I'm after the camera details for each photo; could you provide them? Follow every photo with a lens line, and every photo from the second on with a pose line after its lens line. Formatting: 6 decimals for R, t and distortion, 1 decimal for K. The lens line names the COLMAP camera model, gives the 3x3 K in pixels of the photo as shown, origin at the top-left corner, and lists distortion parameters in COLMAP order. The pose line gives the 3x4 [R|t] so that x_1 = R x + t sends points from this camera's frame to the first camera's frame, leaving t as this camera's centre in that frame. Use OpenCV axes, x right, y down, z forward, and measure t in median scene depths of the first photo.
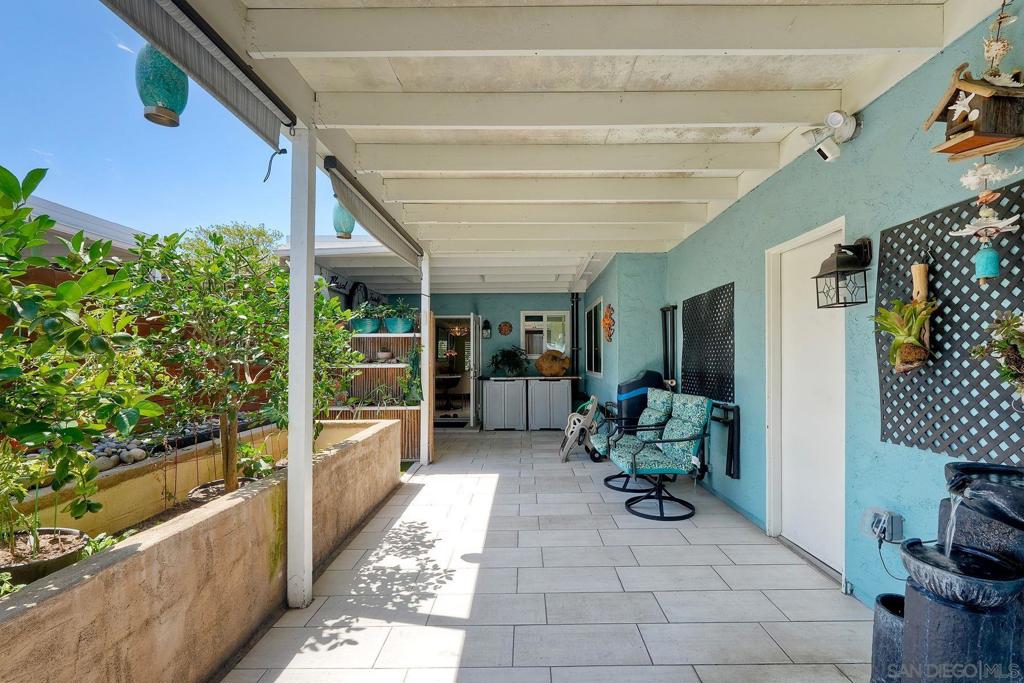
lens RADIAL K [[455.3, 0, 525.5], [0, 455.3, 355.1], [0, 0, 1]] dist [0.000788, 0.000277]
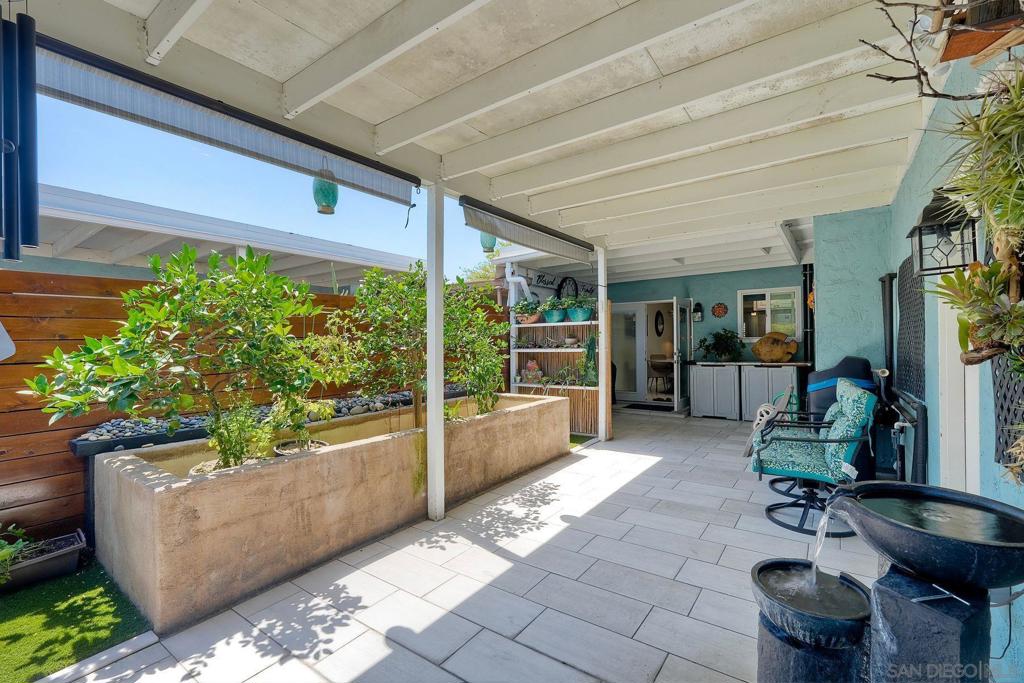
lens RADIAL K [[446.6, 0, 513.4], [0, 446.6, 342.5], [0, 0, 1]] dist [-0.000346, -0.000031]
pose [[0.812207, -0.008589, -0.583307, 0.298477], [0.013689, 0.999897, 0.004338, -0.004130], [0.583209, -0.011508, 0.812240, 0.006659]]
